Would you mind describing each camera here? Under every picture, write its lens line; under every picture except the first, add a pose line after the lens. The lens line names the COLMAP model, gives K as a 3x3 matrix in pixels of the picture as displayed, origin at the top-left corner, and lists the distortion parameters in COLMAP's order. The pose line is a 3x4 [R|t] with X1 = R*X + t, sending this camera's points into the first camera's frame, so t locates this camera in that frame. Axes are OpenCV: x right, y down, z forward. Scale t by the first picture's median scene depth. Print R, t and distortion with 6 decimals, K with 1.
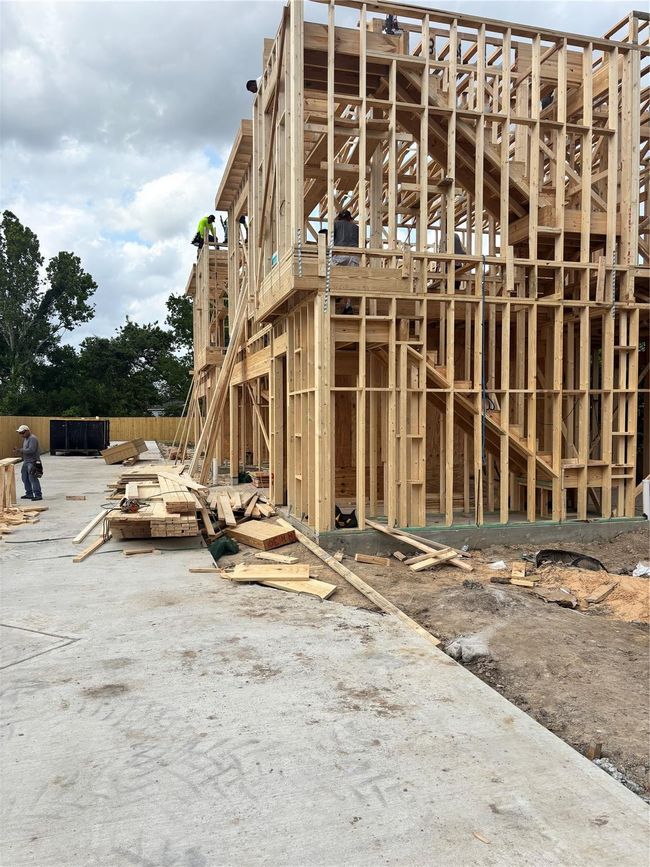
lens RADIAL K [[650.1, 0, 324.1], [0, 650.1, 442.2], [0, 0, 1]] dist [0.033377, -0.011303]
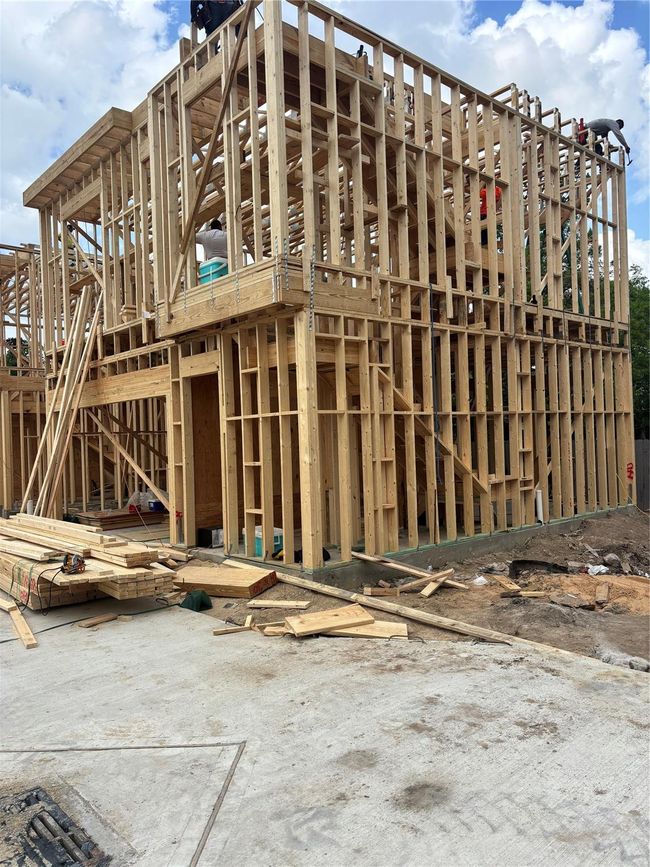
lens RADIAL K [[648.2, 0, 325.0], [0, 648.2, 433.5], [0, 0, 1]] dist [0.047631, -0.046349]
pose [[0.897907, -0.025198, 0.439463, -0.492724], [0.050409, 0.997678, -0.045790, -0.010753], [-0.437289, 0.063268, 0.897093, 0.213241]]
